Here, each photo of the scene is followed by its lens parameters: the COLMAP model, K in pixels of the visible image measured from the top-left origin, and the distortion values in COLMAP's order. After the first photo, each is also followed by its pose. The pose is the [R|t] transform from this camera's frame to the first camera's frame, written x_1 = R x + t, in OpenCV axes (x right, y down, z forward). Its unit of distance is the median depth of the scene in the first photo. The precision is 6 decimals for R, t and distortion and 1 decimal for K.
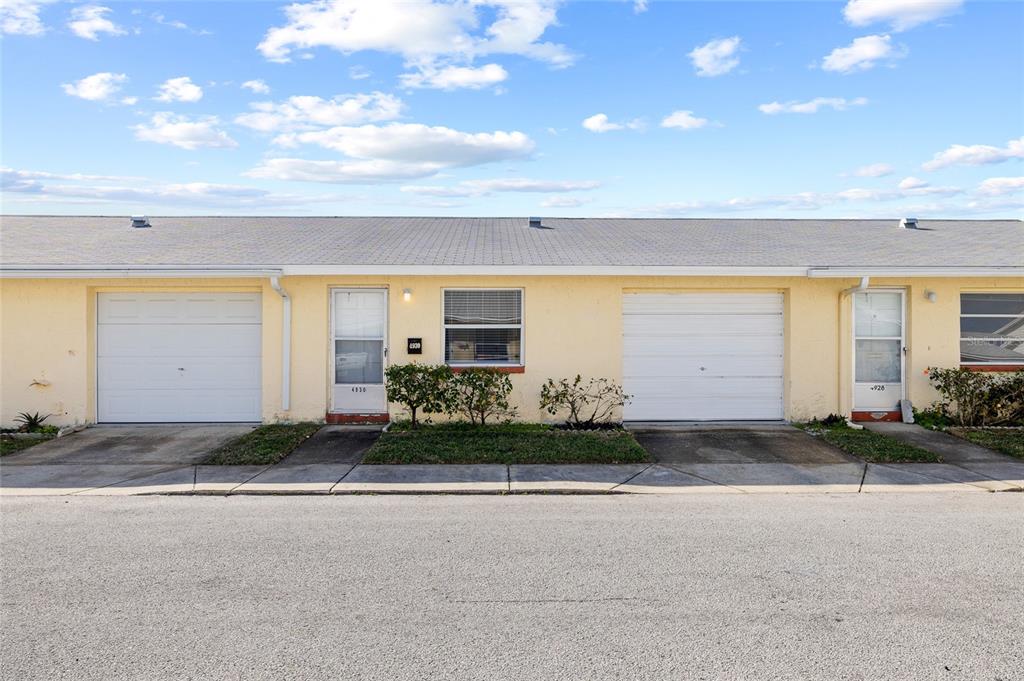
lens RADIAL K [[1044.4, 0, 512.5], [0, 1044.4, 338.2], [0, 0, 1]] dist [0.000009, 0.000000]
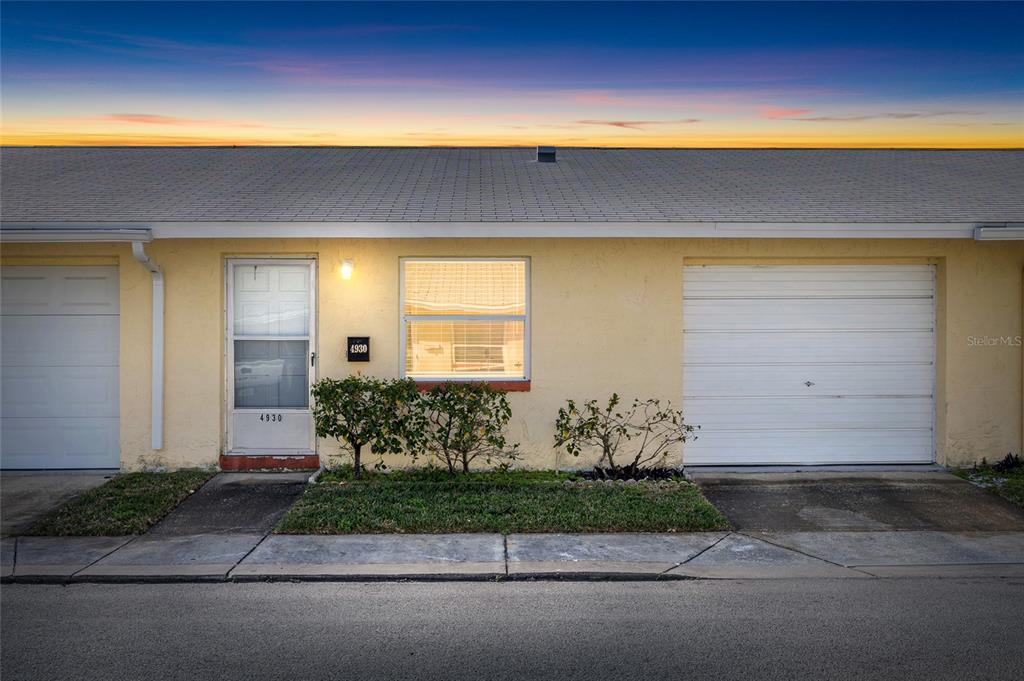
lens RADIAL K [[1018.4, 0, 511.0], [0, 1018.4, 345.2], [0, 0, 1]] dist [0.005513, 0.000000]
pose [[0.999902, -0.000830, -0.013986, 0.008442], [0.001368, 0.999258, 0.038480, -0.018860], [0.013944, -0.038495, 0.999161, 0.378624]]
